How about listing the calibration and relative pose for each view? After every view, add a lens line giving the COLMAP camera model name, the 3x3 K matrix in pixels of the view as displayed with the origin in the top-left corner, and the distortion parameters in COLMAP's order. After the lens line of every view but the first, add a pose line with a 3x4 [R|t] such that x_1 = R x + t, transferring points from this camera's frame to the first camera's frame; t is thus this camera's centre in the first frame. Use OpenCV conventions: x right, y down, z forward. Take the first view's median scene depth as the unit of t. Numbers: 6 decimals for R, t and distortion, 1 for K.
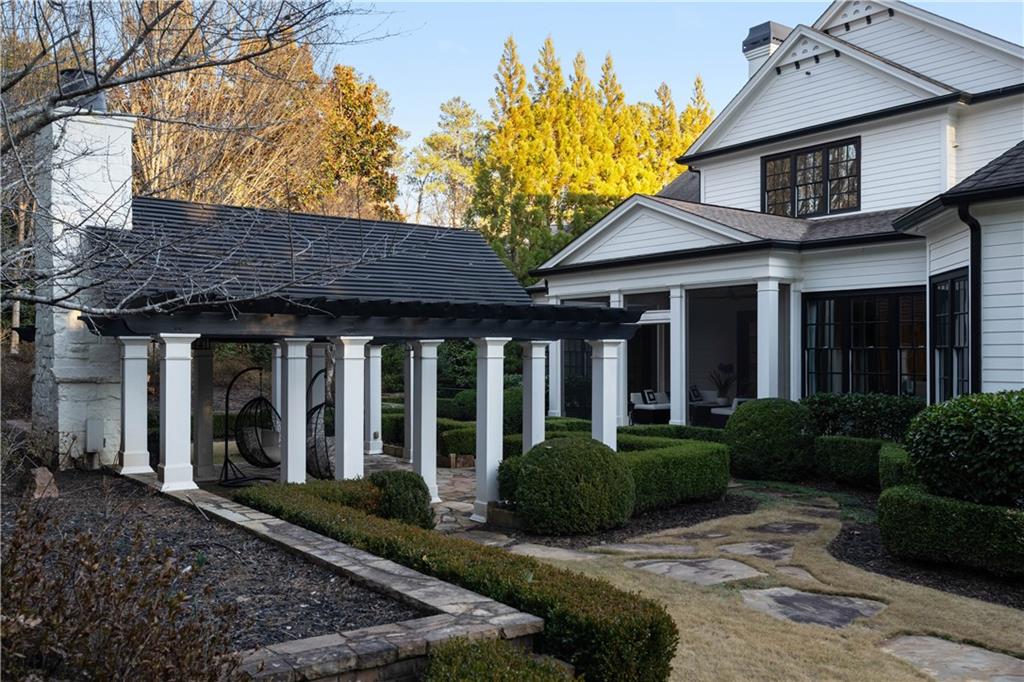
lens RADIAL K [[924.3, 0, 512.0], [0, 924.3, 341.0], [0, 0, 1]] dist [0.001769, 0.002553]
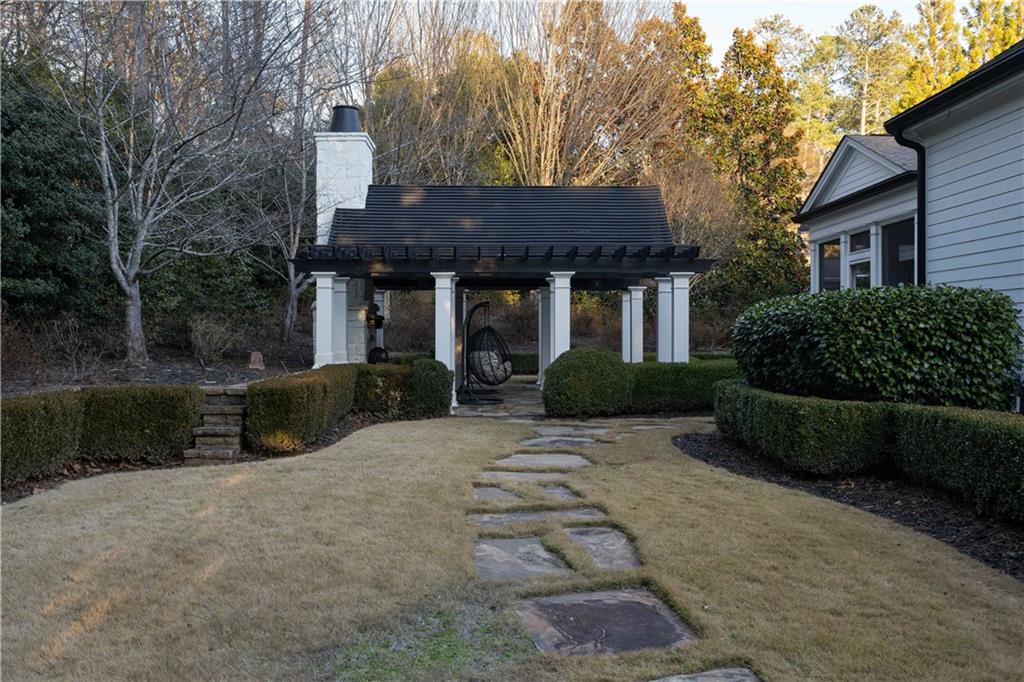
lens RADIAL K [[1019.4, 0, 512.0], [0, 1019.4, 341.0], [0, 0, 1]] dist [0.001220, 0.008709]
pose [[0.818329, 0.002607, -0.574745, 0.496641], [0.011068, 0.999733, 0.020292, 0.041890], [0.574644, -0.022967, 0.818081, -0.142879]]
